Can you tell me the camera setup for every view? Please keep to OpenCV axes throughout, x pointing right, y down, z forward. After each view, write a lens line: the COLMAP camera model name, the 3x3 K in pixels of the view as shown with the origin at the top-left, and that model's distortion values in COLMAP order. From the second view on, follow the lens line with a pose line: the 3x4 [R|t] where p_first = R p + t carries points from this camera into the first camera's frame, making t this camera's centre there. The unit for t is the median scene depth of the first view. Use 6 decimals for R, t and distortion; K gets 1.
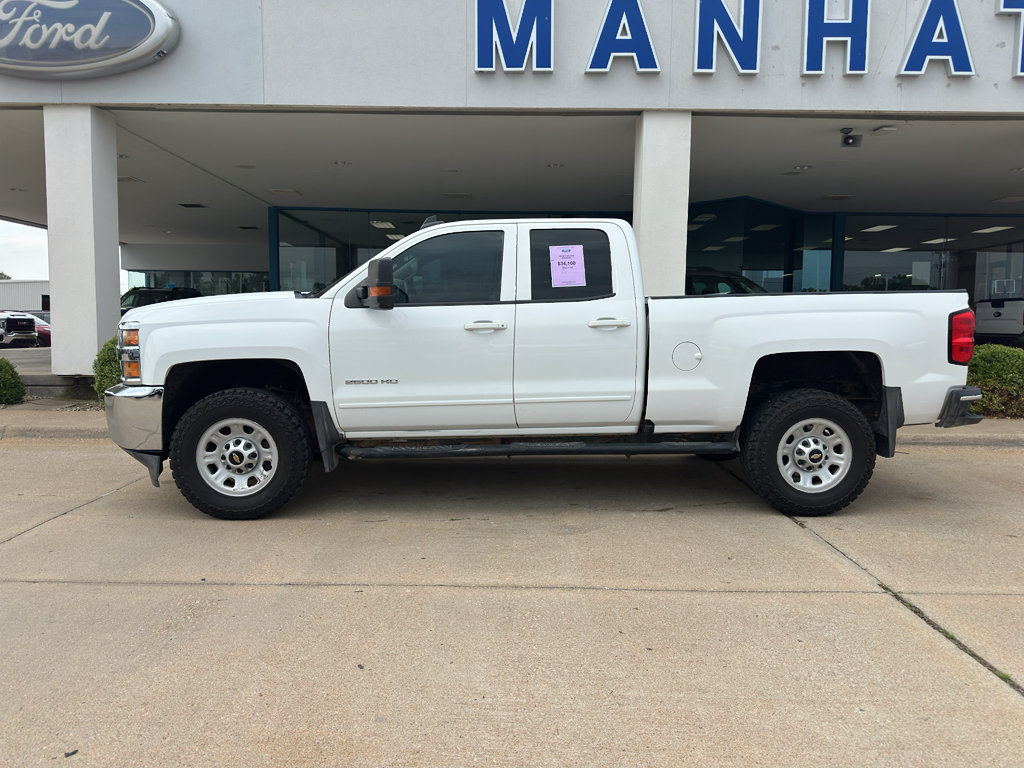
lens RADIAL K [[725.7, 0, 508.4], [0, 725.7, 384.2], [0, 0, 1]] dist [0.032879, -0.031043]
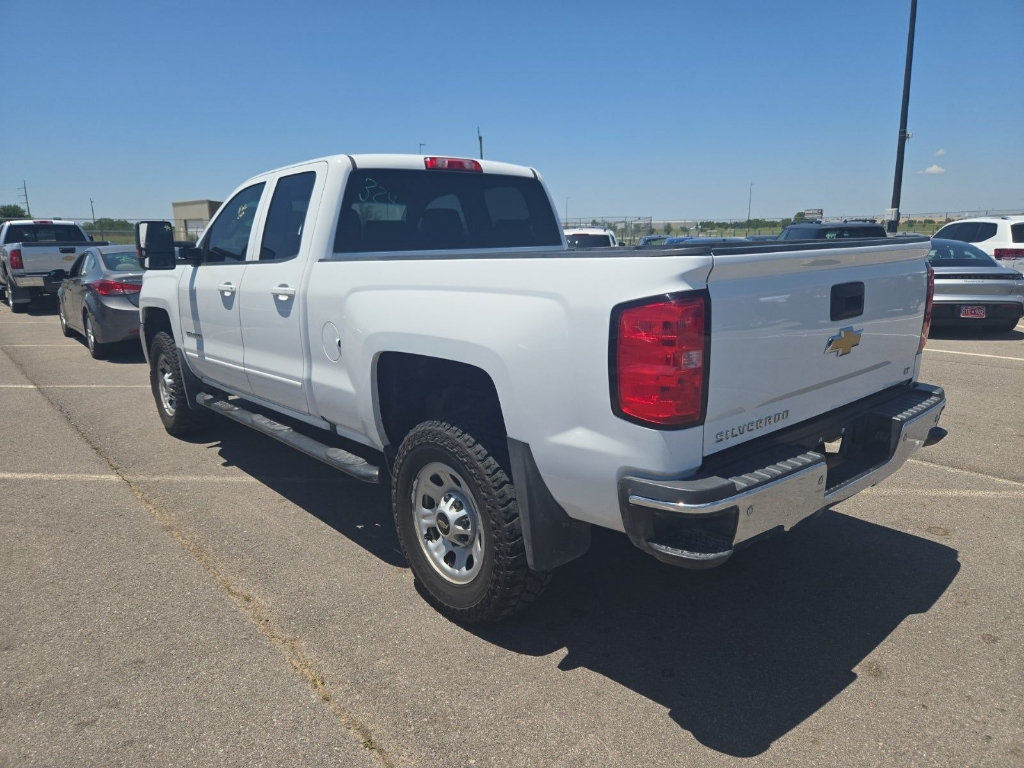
lens RADIAL K [[694.5, 0, 513.2], [0, 694.5, 379.7], [0, 0, 1]] dist [0.052742, -0.082021]
pose [[0.620940, 0.145768, -0.770186, 0.468706], [-0.067001, 0.988831, 0.133132, -0.054694], [0.780990, -0.031064, 0.623771, 0.358765]]
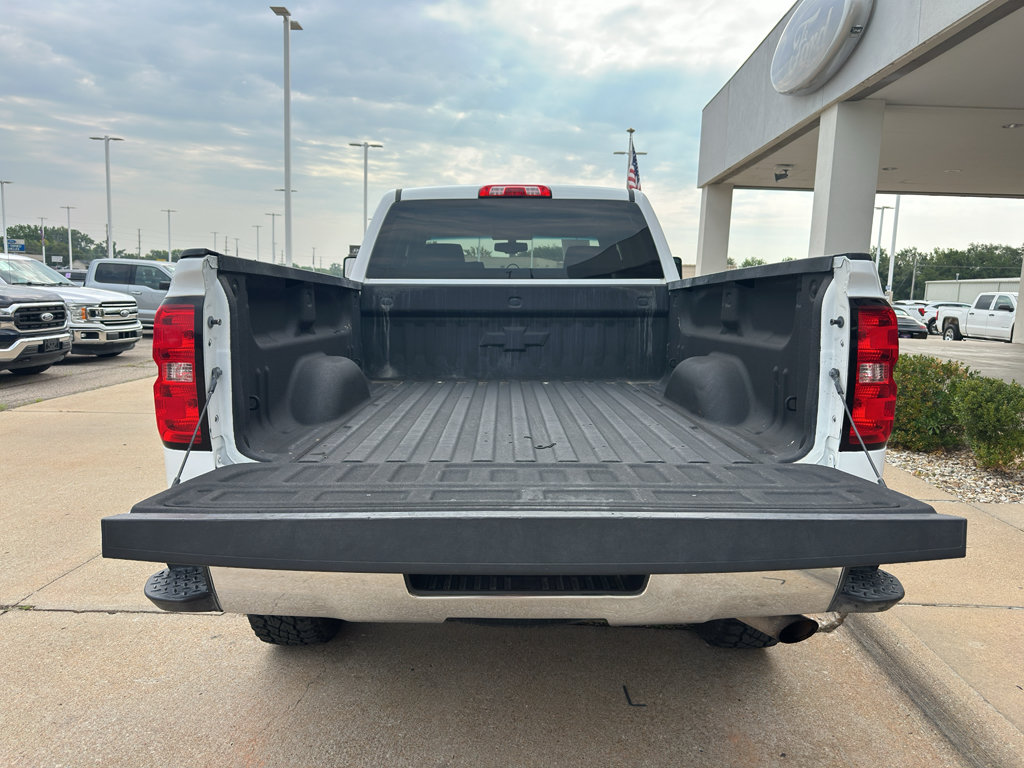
lens RADIAL K [[725.7, 0, 508.4], [0, 725.7, 384.2], [0, 0, 1]] dist [0.032879, -0.031043]
pose [[-0.054042, 0.122347, -0.991015, 0.534360], [-0.112656, 0.985382, 0.127795, -0.069081], [0.992163, 0.118550, -0.039469, 0.634790]]
